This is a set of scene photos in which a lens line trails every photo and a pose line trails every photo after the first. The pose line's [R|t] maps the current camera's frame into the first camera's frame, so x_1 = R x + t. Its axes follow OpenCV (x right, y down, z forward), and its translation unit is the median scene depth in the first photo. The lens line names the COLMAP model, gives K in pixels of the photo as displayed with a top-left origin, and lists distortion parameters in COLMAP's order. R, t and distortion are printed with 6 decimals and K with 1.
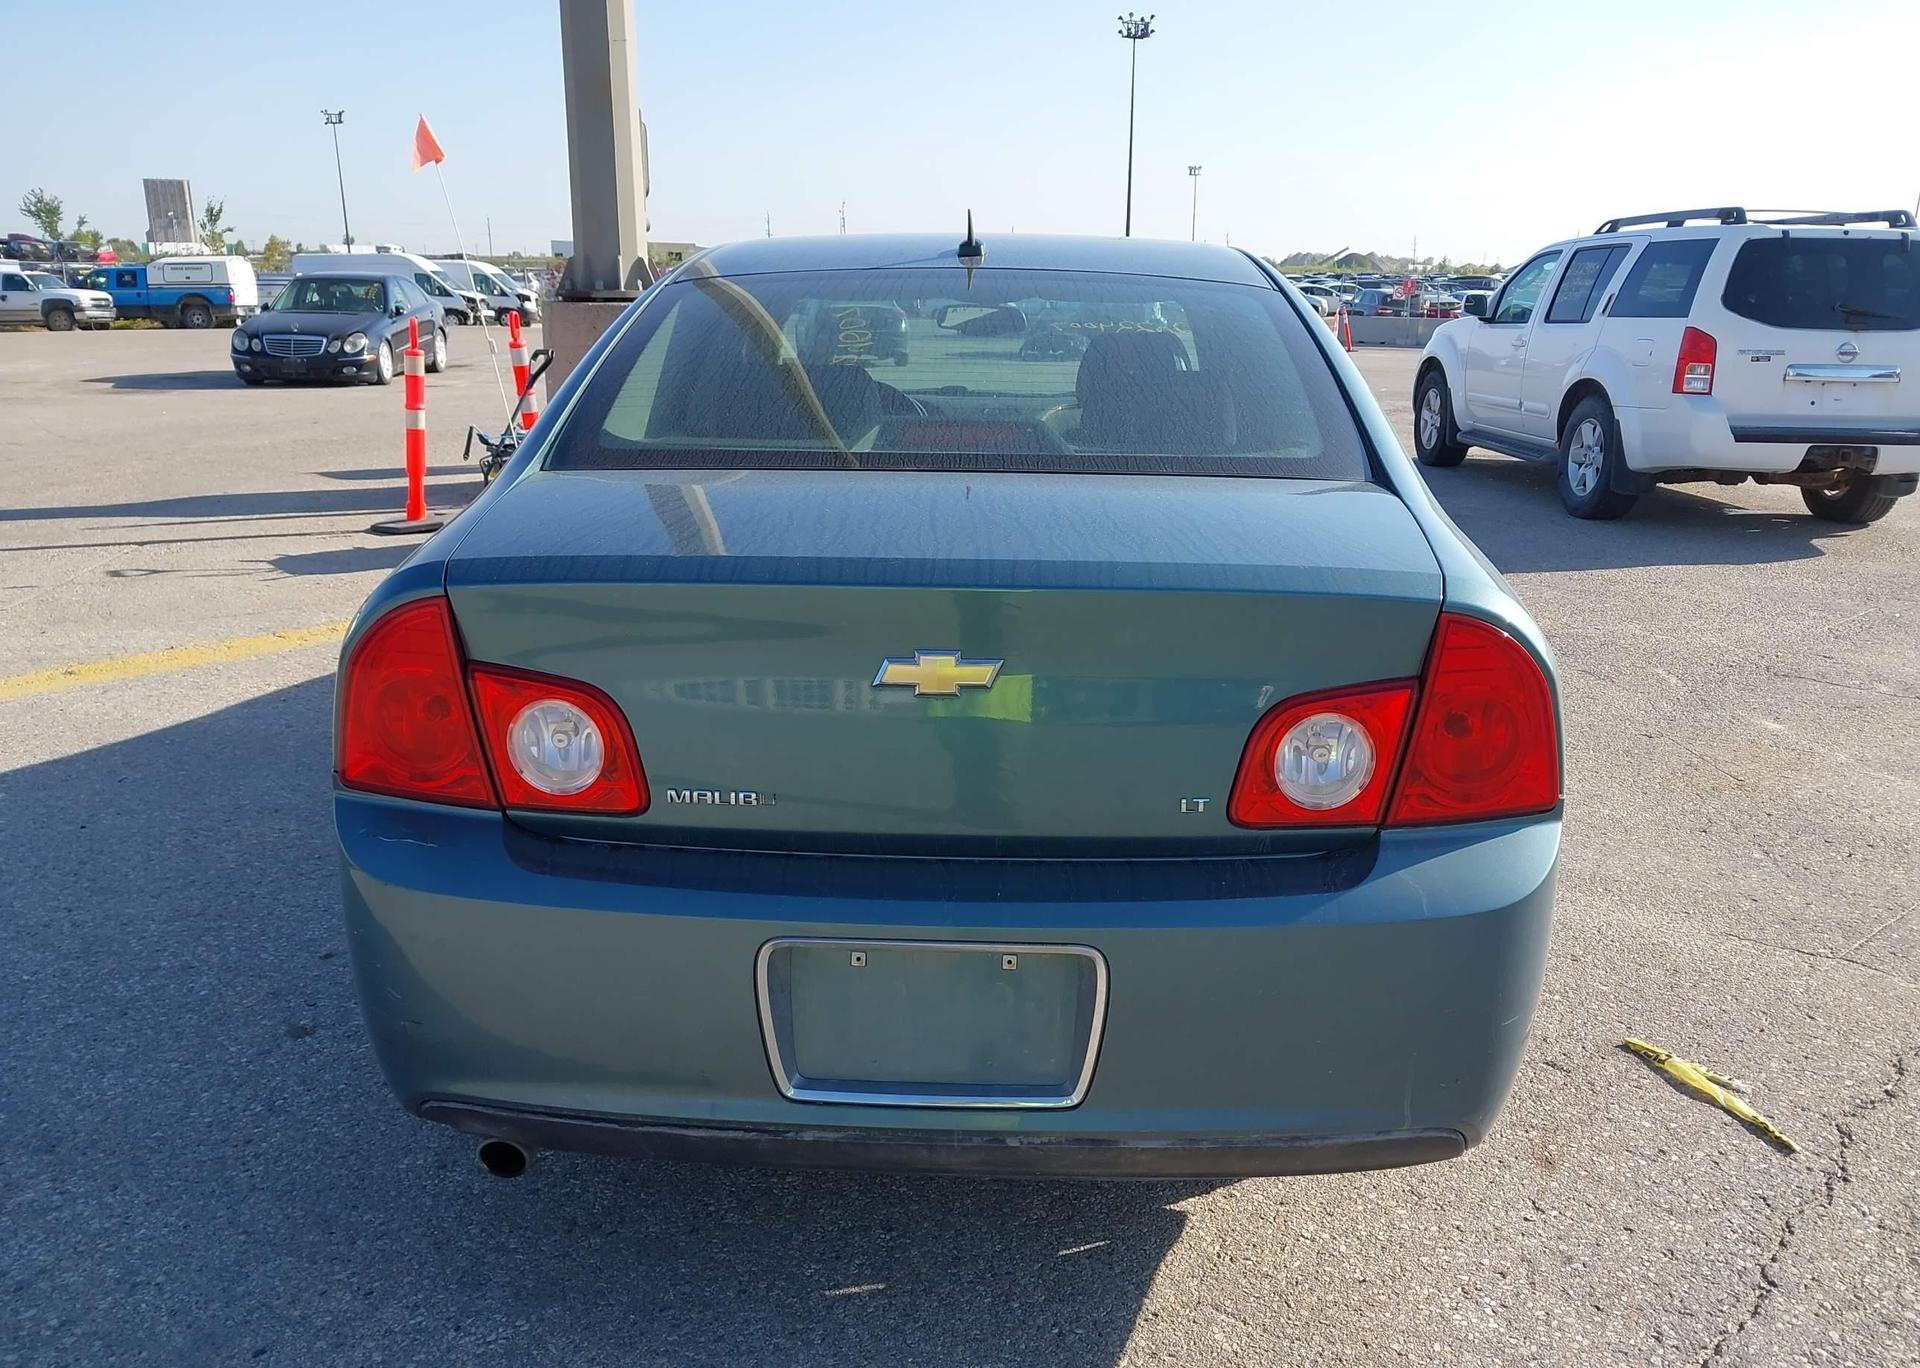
lens RADIAL K [[1564.6, 0, 951.3], [0, 1564.6, 685.8], [0, 0, 1]] dist [-0.004849, 0.006827]
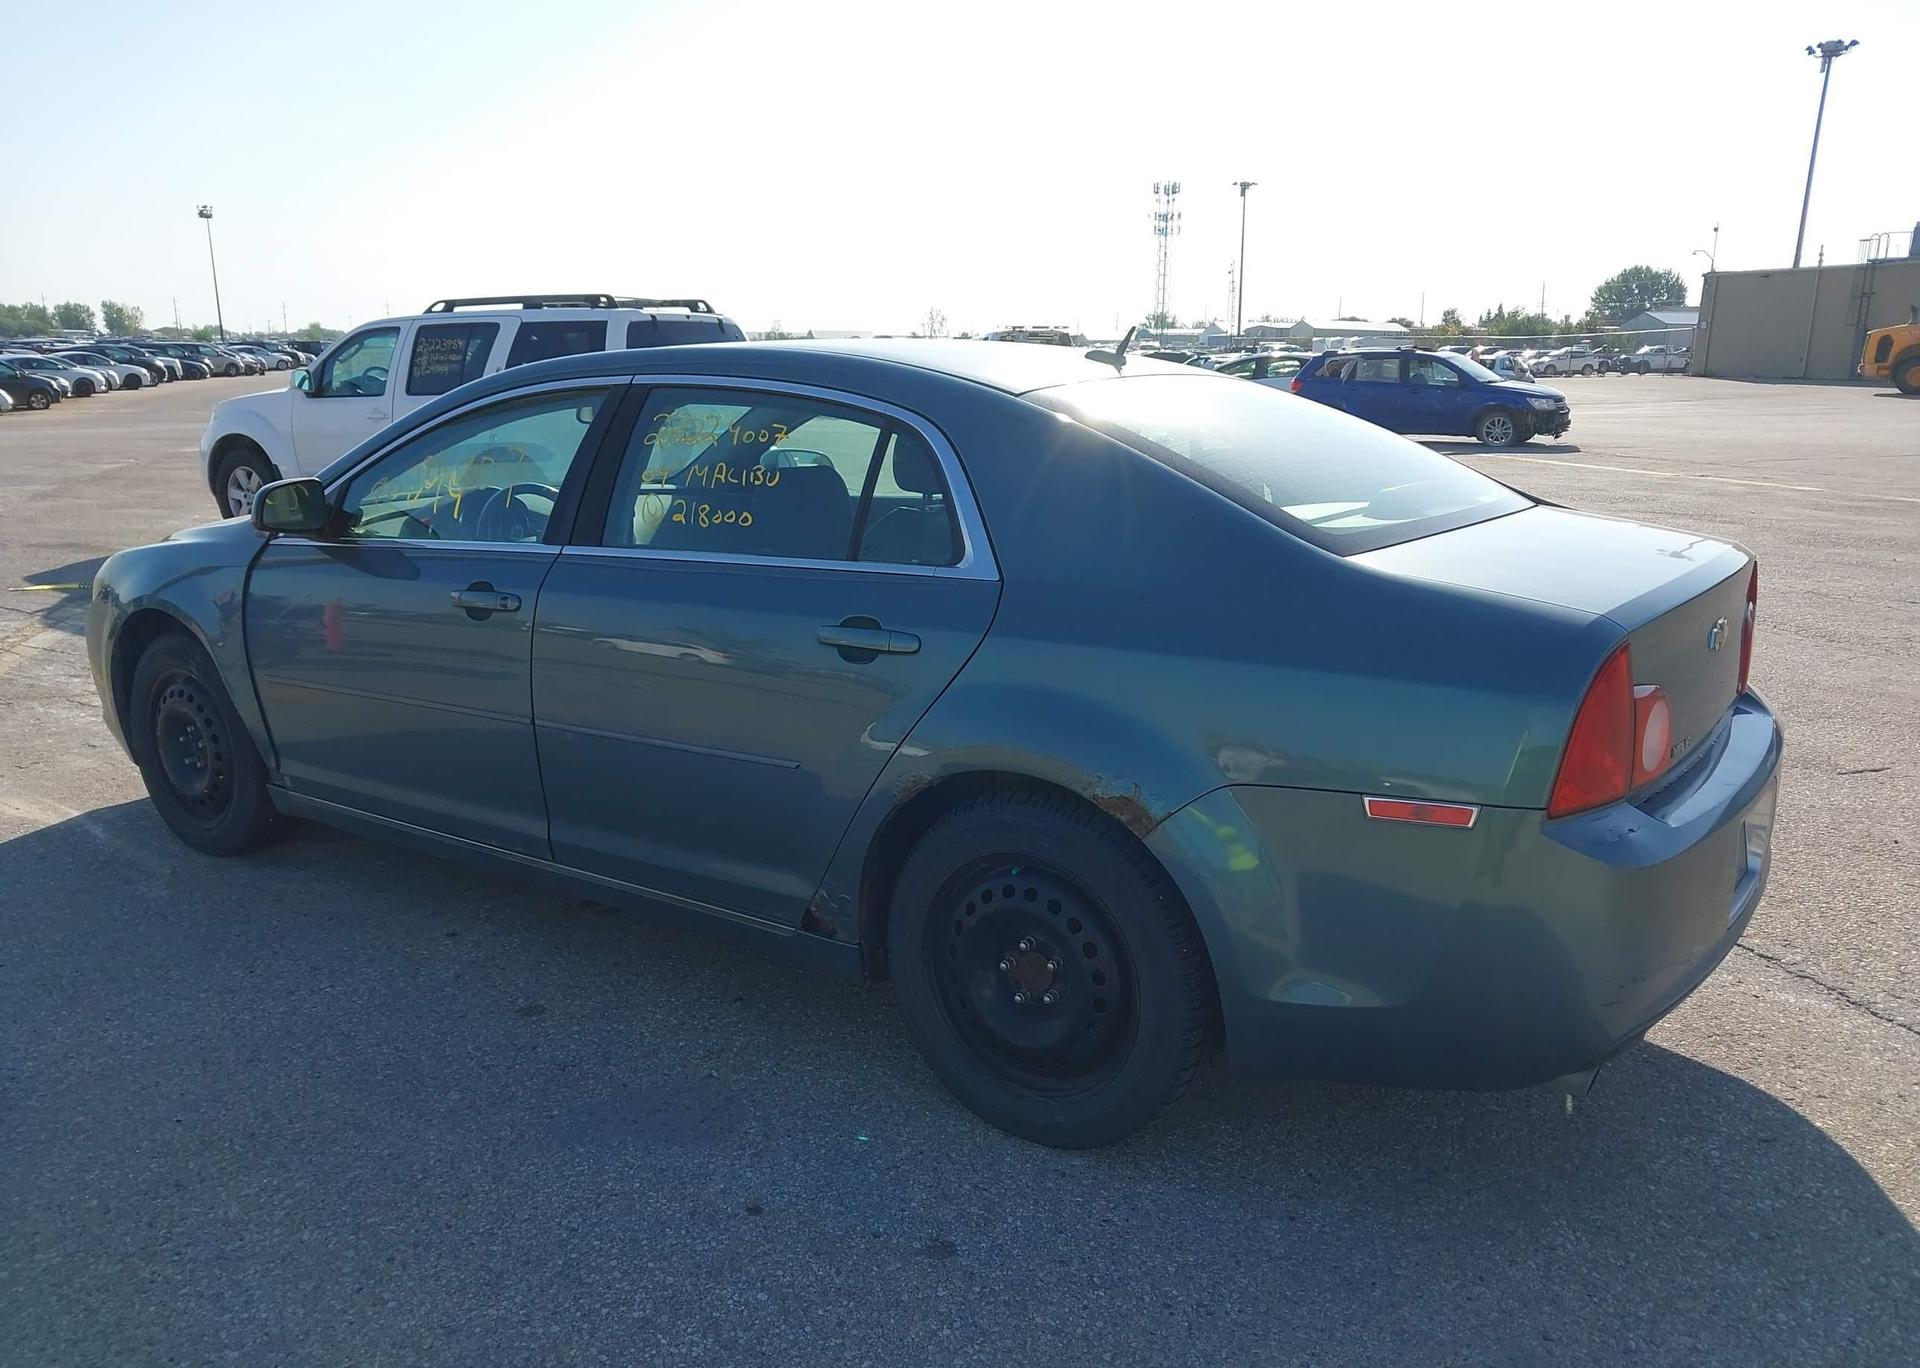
lens RADIAL K [[1564.6, 0, 951.3], [0, 1564.6, 685.8], [0, 0, 1]] dist [-0.004849, 0.006827]
pose [[0.554684, -0.184481, 0.811352, -0.312869], [0.213649, 0.973996, 0.075400, -0.044408], [-0.804164, 0.131521, 0.579674, 0.124787]]
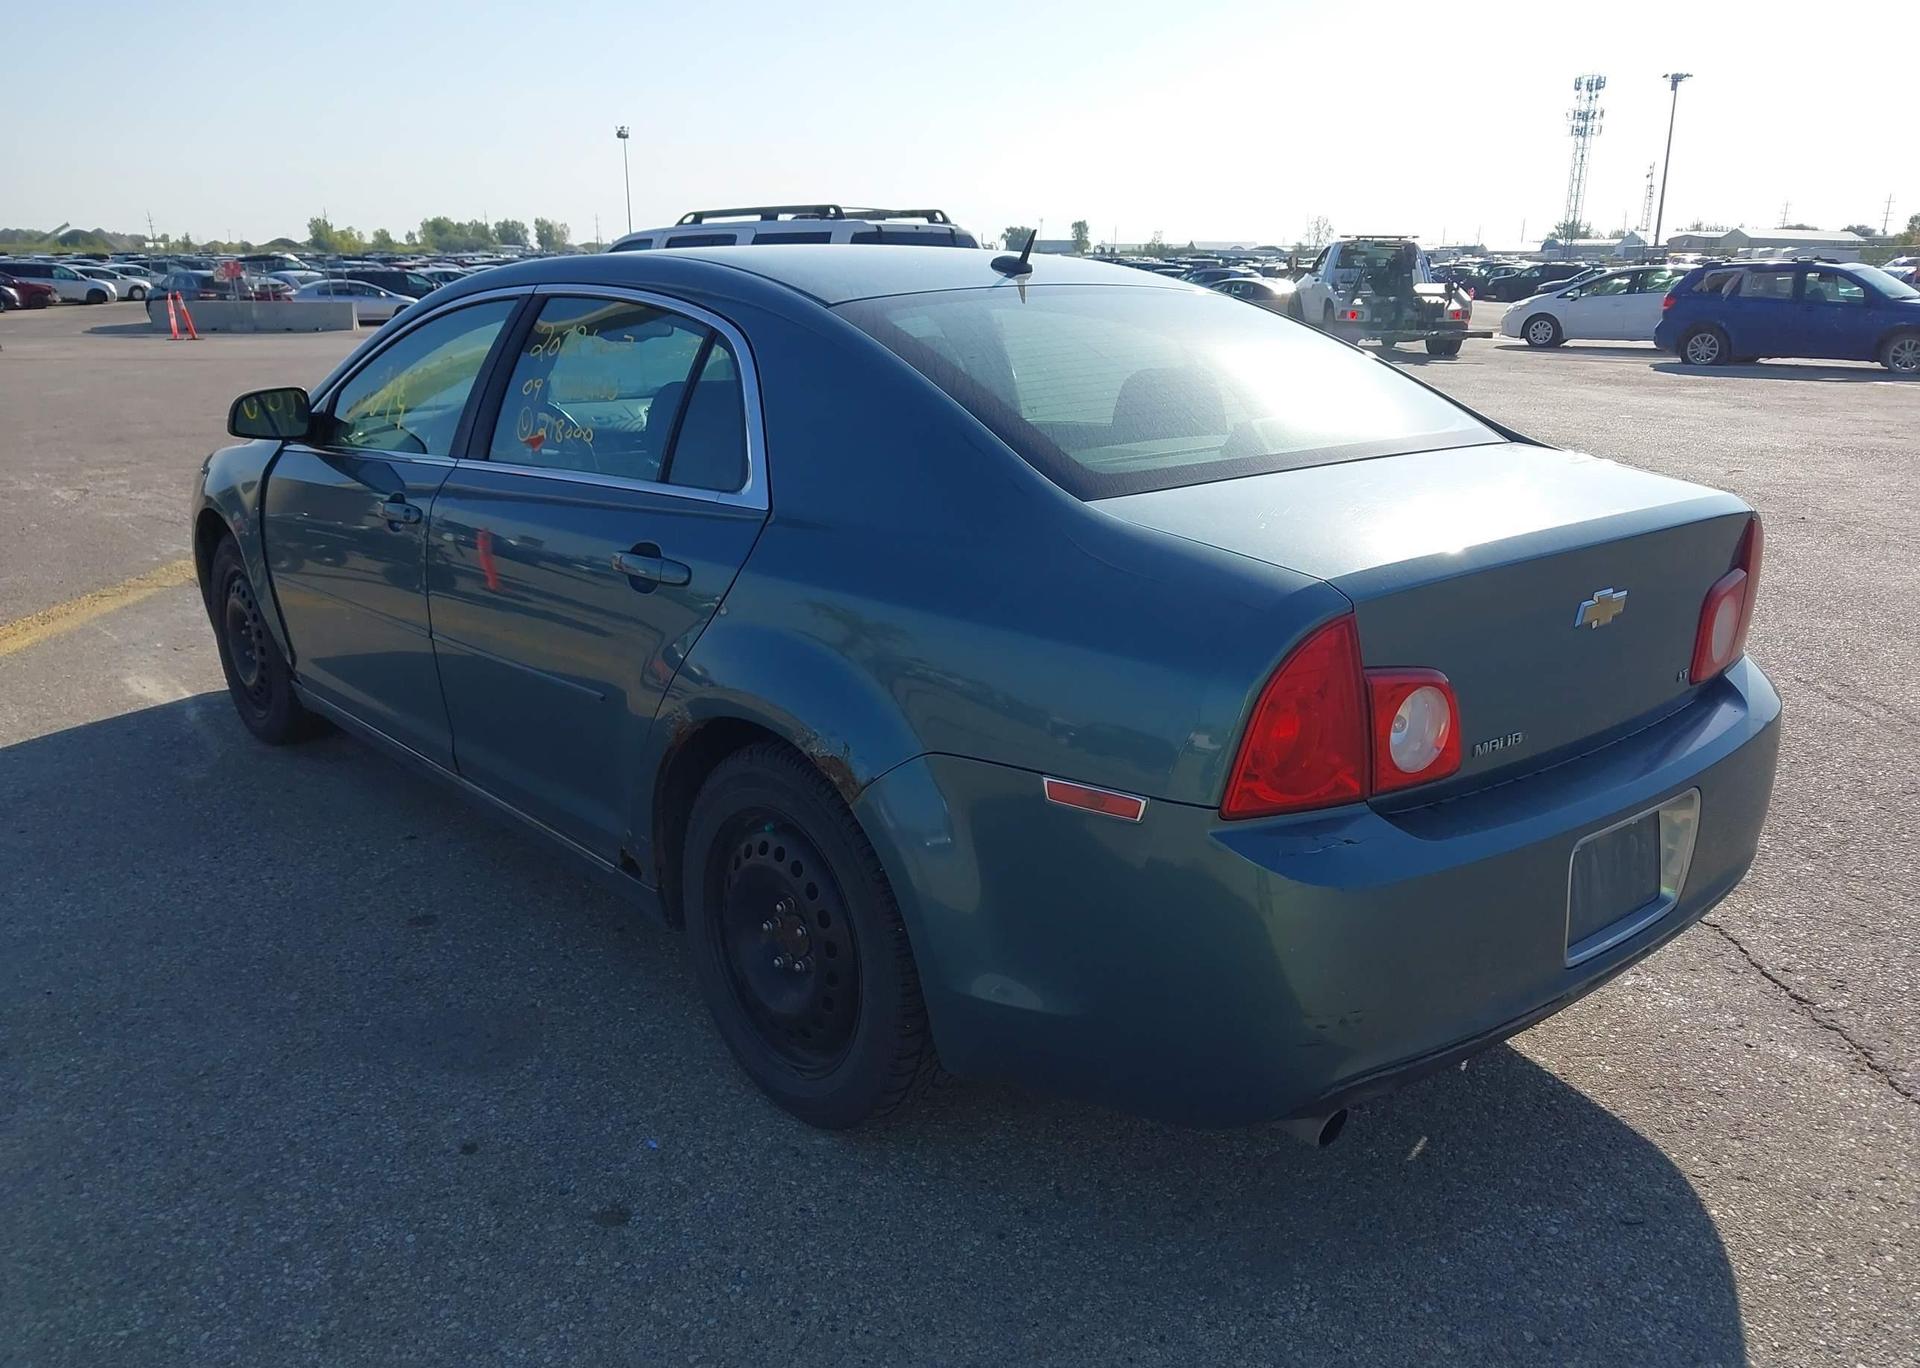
lens RADIAL K [[1571.8, 0, 942.9], [0, 1571.8, 688.4], [0, 0, 1]] dist [-0.003767, -0.002618]
pose [[0.739993, -0.186637, 0.646202, -0.227384], [0.177351, 0.980874, 0.080206, -0.026499], [-0.648812, 0.055253, 0.758940, 0.063648]]
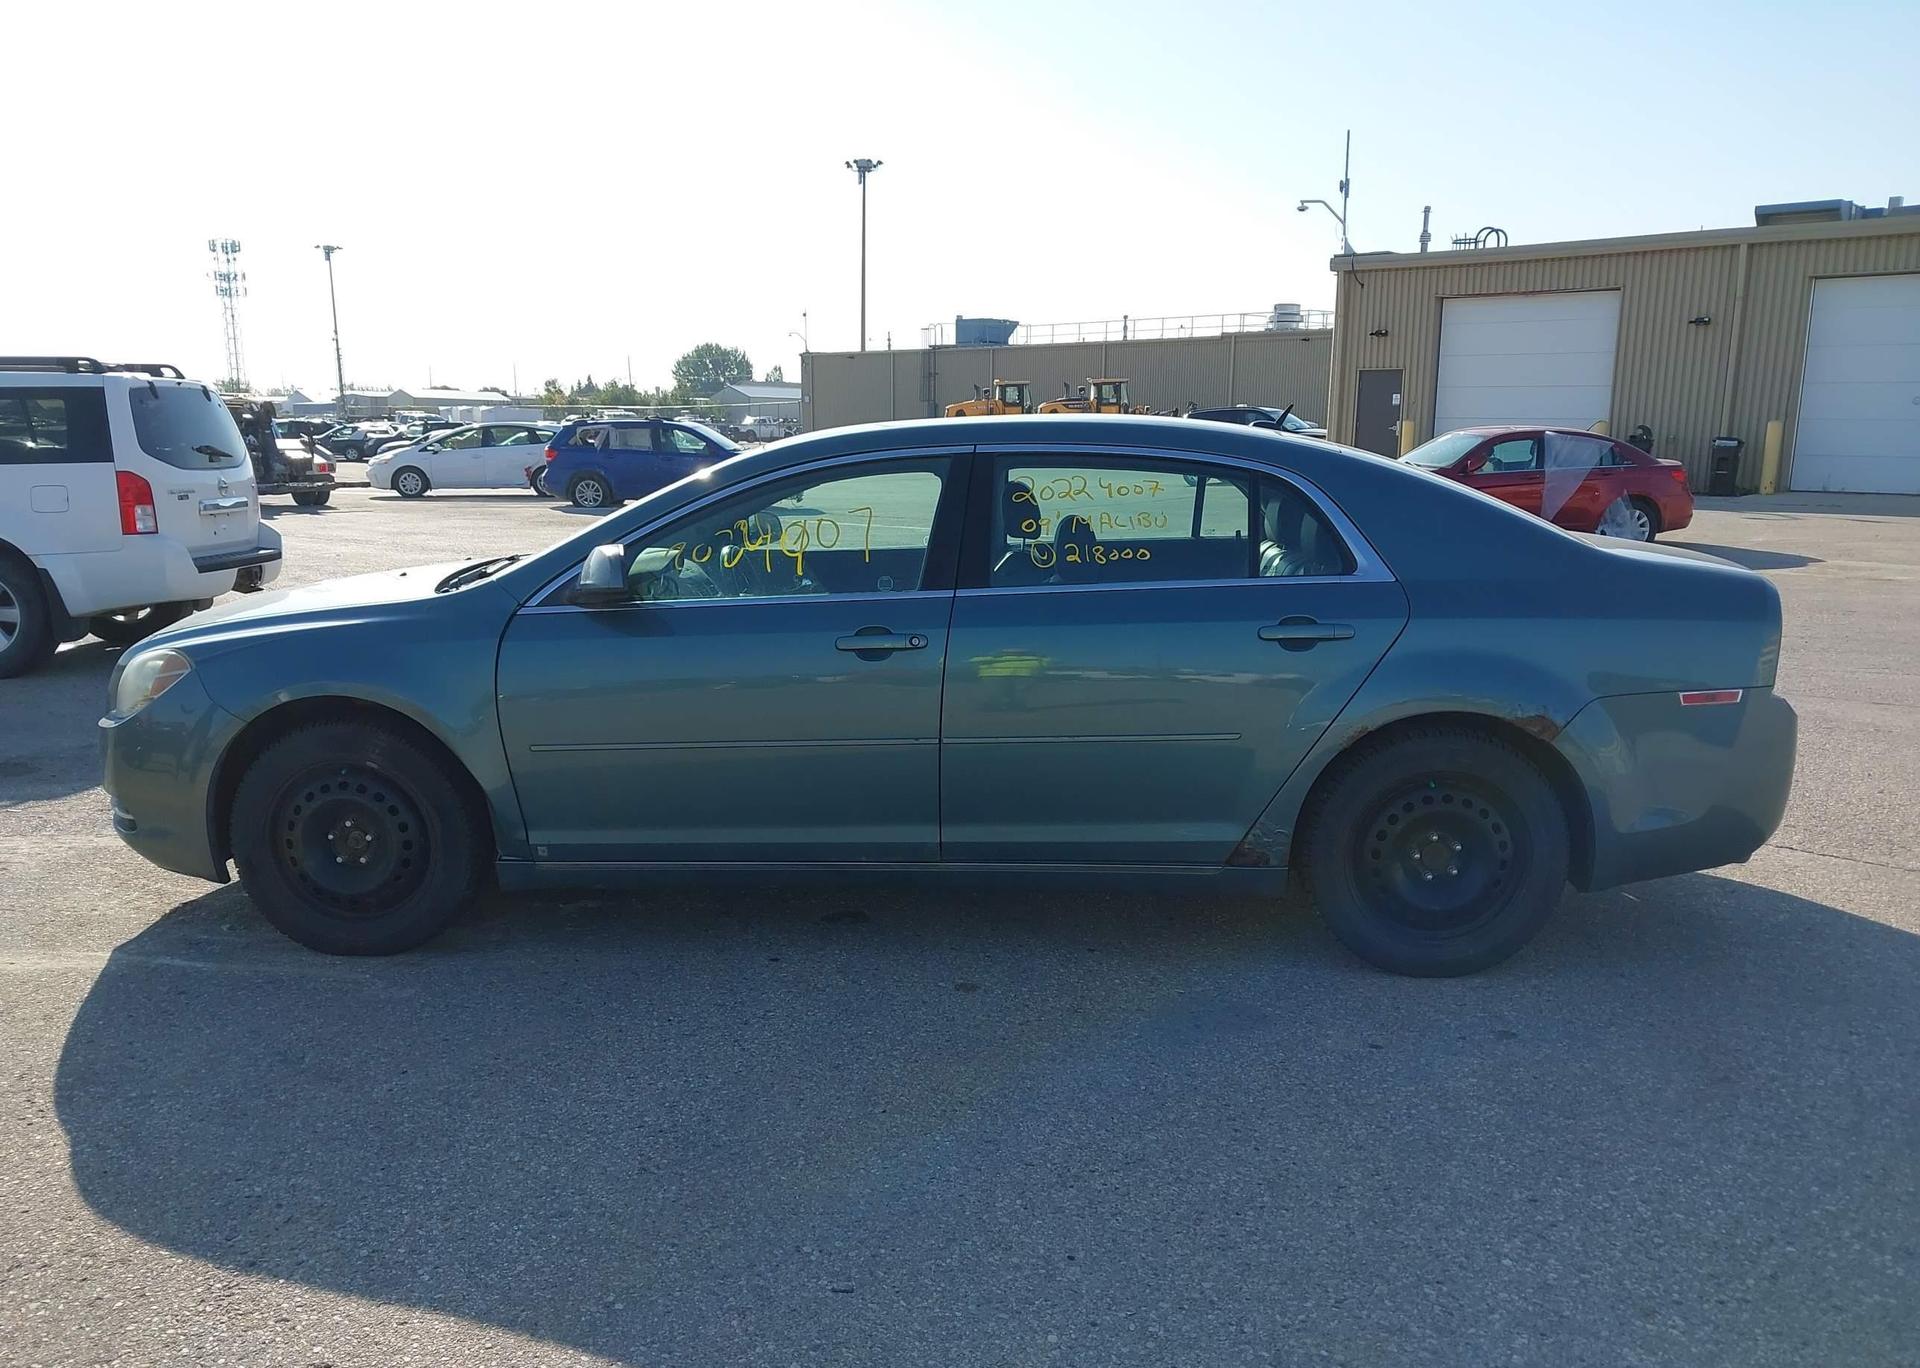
lens RADIAL K [[1564.6, 0, 951.3], [0, 1564.6, 685.8], [0, 0, 1]] dist [-0.004849, 0.006827]
pose [[0.011156, -0.177404, 0.984075, -0.480058], [0.247729, 0.953946, 0.169164, -0.111763], [-0.968765, 0.241897, 0.054590, 0.375018]]
